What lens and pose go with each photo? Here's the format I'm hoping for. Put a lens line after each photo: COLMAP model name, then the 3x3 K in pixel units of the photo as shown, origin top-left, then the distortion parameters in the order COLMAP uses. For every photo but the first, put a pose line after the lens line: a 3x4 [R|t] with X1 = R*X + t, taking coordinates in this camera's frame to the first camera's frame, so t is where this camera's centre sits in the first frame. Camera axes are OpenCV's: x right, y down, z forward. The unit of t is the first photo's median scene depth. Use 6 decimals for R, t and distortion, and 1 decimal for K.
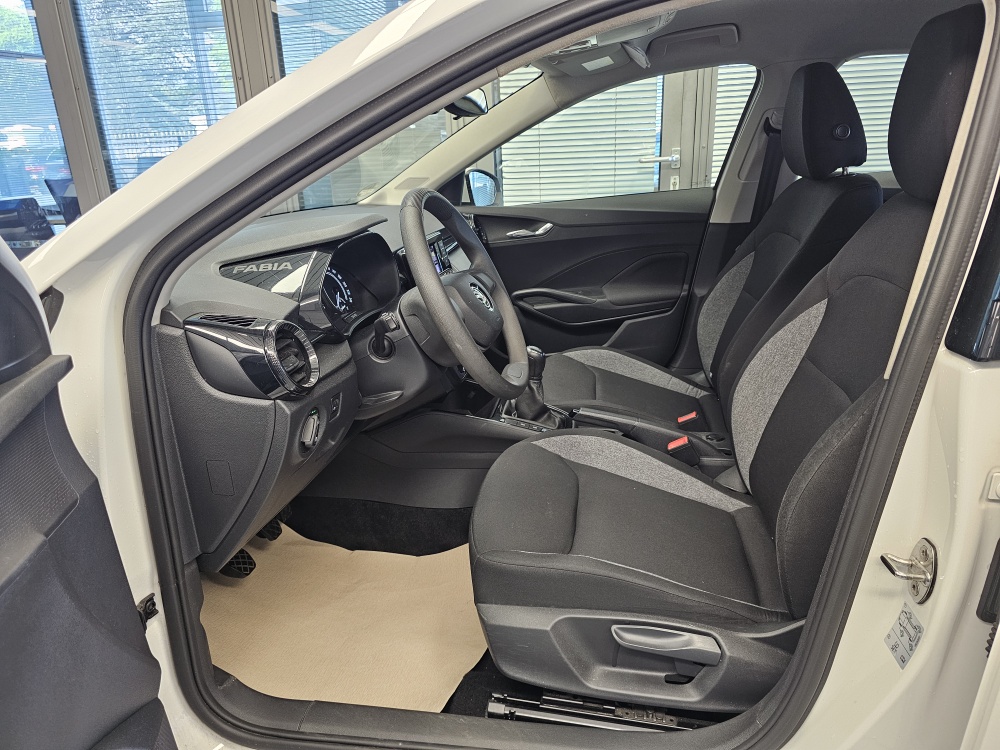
lens RADIAL K [[675.5, 0, 500.0], [0, 675.5, 375.0], [0, 0, 1]] dist [0.032318, -0.052358]
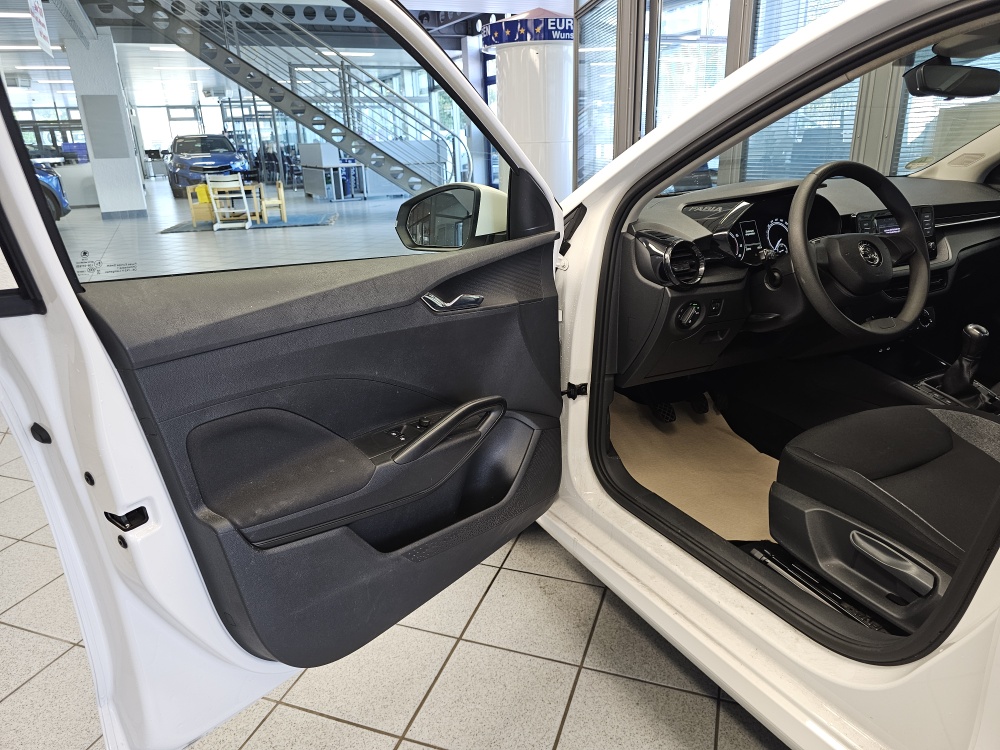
lens RADIAL K [[688.7, 0, 503.1], [0, 688.7, 400.6], [0, 0, 1]] dist [0.002849, -0.005360]
pose [[0.599086, 0.301873, -0.741599, 0.644169], [-0.247497, 0.950664, 0.187039, 0.071997], [0.761473, 0.071491, 0.644242, -0.304521]]
